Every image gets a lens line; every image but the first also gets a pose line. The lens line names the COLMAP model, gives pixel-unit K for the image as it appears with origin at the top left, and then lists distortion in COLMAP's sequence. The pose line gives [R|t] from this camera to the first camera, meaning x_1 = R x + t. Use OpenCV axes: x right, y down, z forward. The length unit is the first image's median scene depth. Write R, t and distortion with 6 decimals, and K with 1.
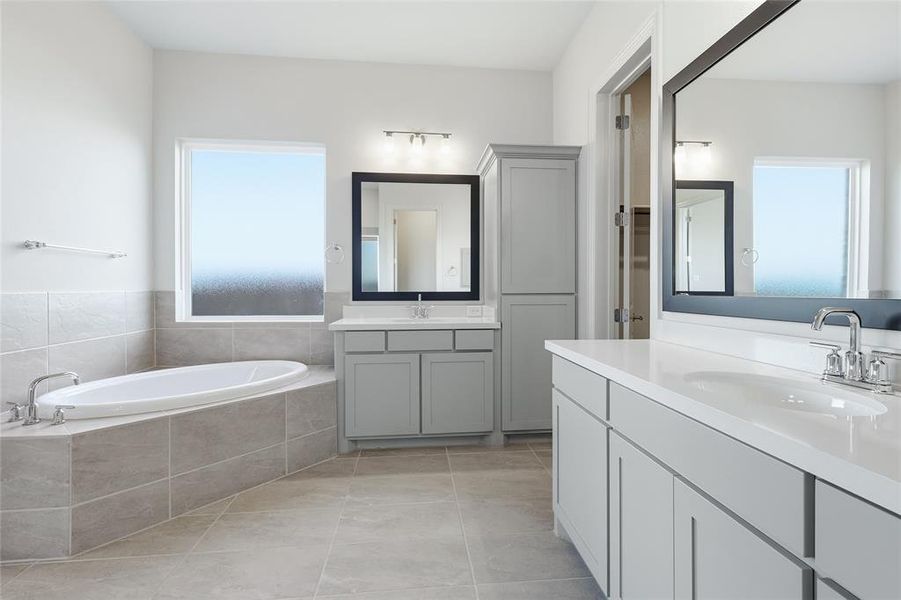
lens RADIAL K [[398.5, 0, 455.2], [0, 398.5, 294.5], [0, 0, 1]] dist [0.001785, 0.000332]
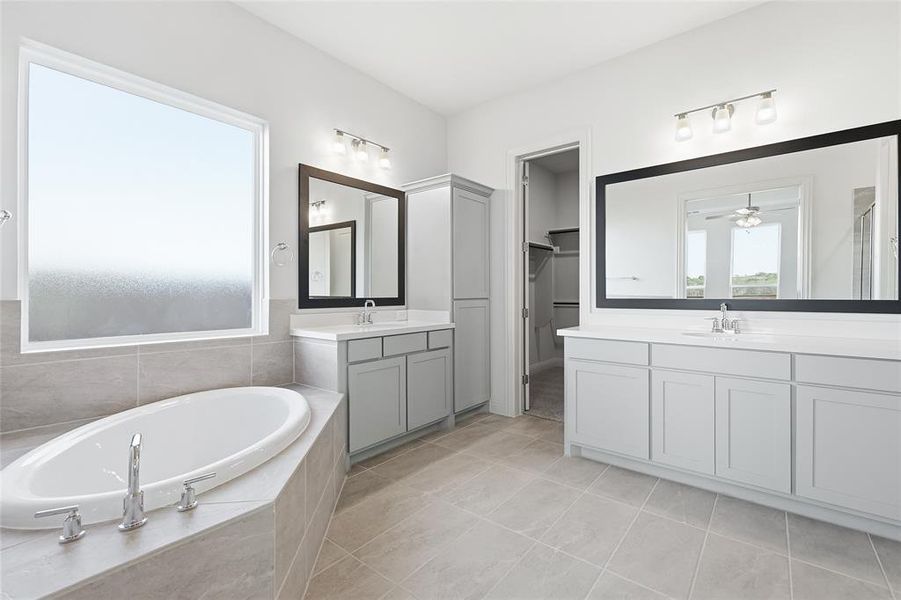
lens RADIAL K [[398.5, 0, 455.2], [0, 398.5, 294.5], [0, 0, 1]] dist [0.001785, 0.000332]
pose [[0.699645, -0.003007, 0.714484, -0.751028], [0.010448, 0.999927, -0.006023, -0.008097], [-0.714414, 0.011679, 0.699626, 0.155418]]
